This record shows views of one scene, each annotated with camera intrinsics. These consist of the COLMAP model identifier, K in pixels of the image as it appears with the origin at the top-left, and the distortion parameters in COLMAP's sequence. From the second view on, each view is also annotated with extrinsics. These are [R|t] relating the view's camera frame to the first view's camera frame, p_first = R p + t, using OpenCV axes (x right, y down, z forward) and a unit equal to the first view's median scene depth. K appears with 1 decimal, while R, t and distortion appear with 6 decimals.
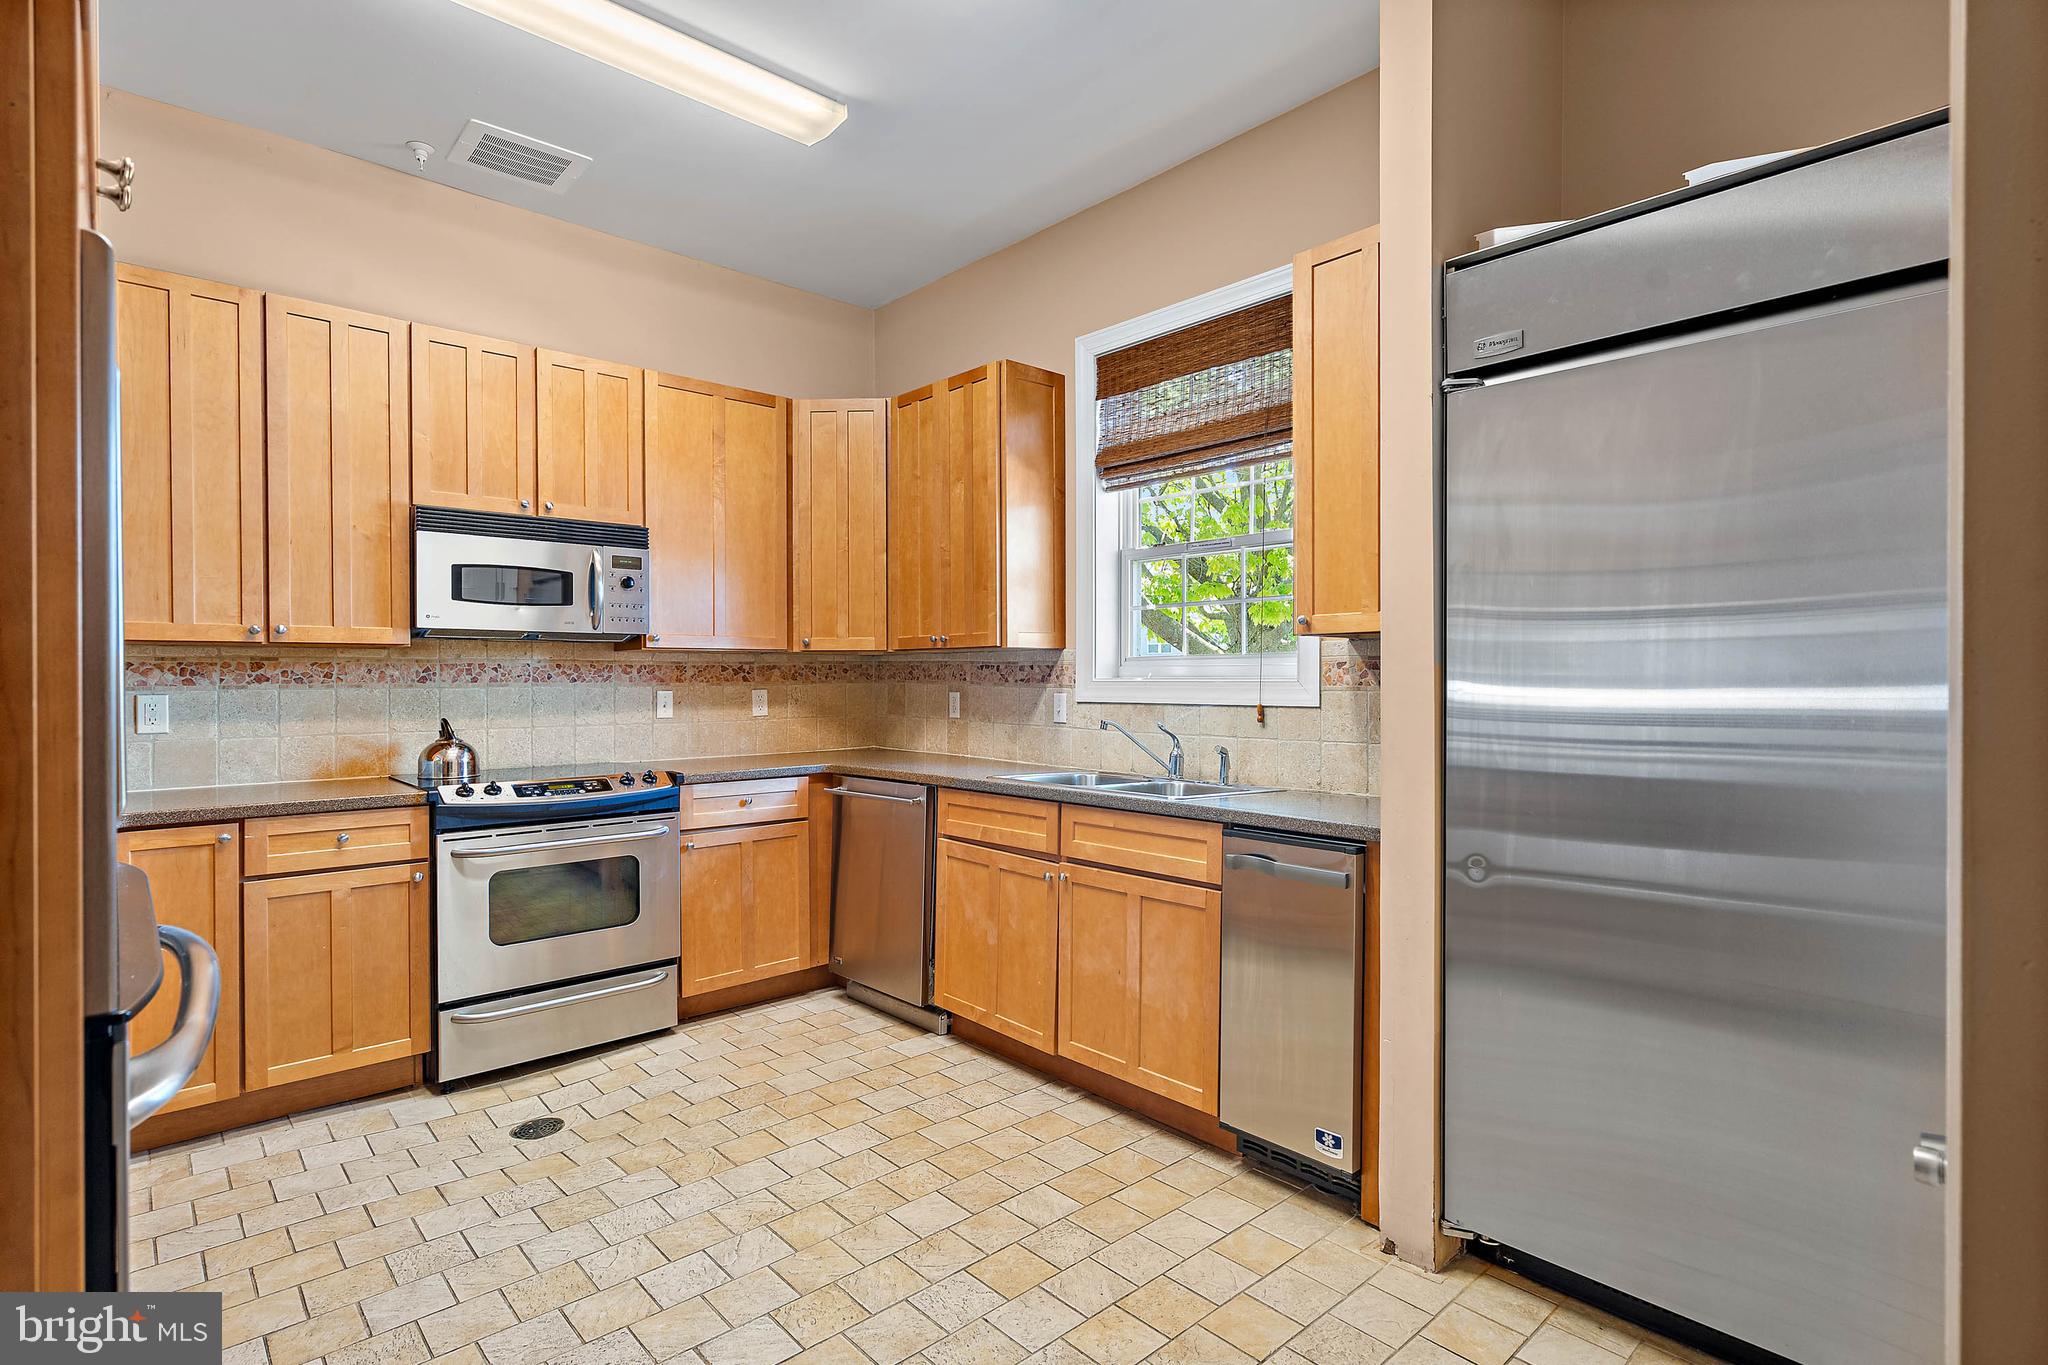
lens RADIAL K [[998.6, 0, 1013.1], [0, 998.6, 682.9], [0, 0, 1]] dist [-0.003430, 0.000355]
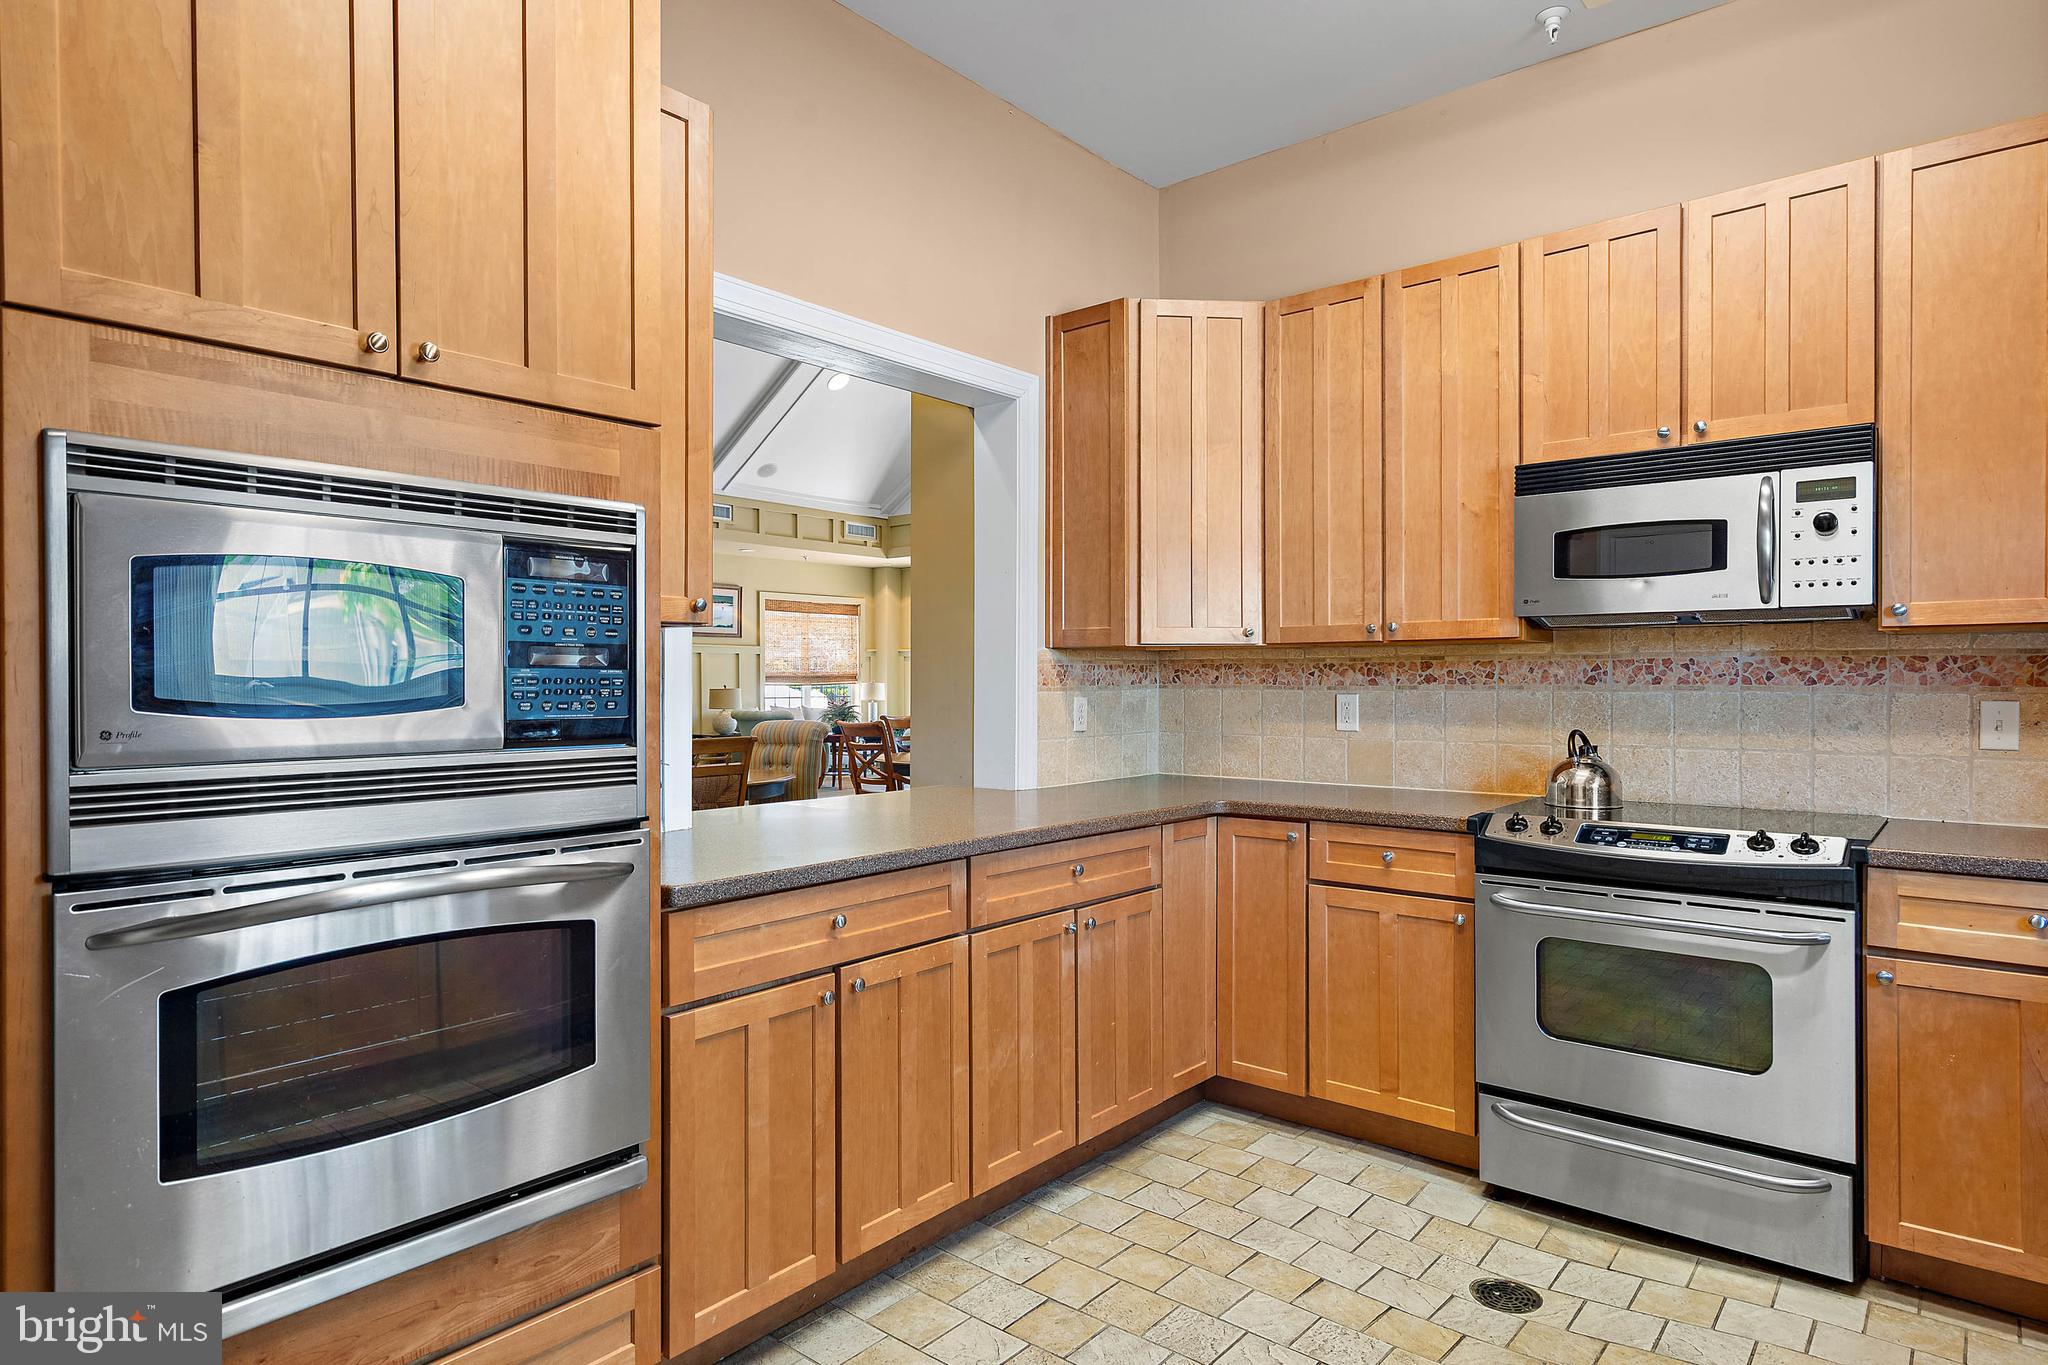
lens RADIAL K [[1130.2, 0, 1018.9], [0, 1130.2, 684.3], [0, 0, 1]] dist [0.004352, 0.001476]
pose [[0.154871, 0.007029, -0.987910, 0.244534], [-0.004463, 0.999969, 0.006416, -0.004120], [0.987925, 0.003415, 0.154898, 0.443128]]
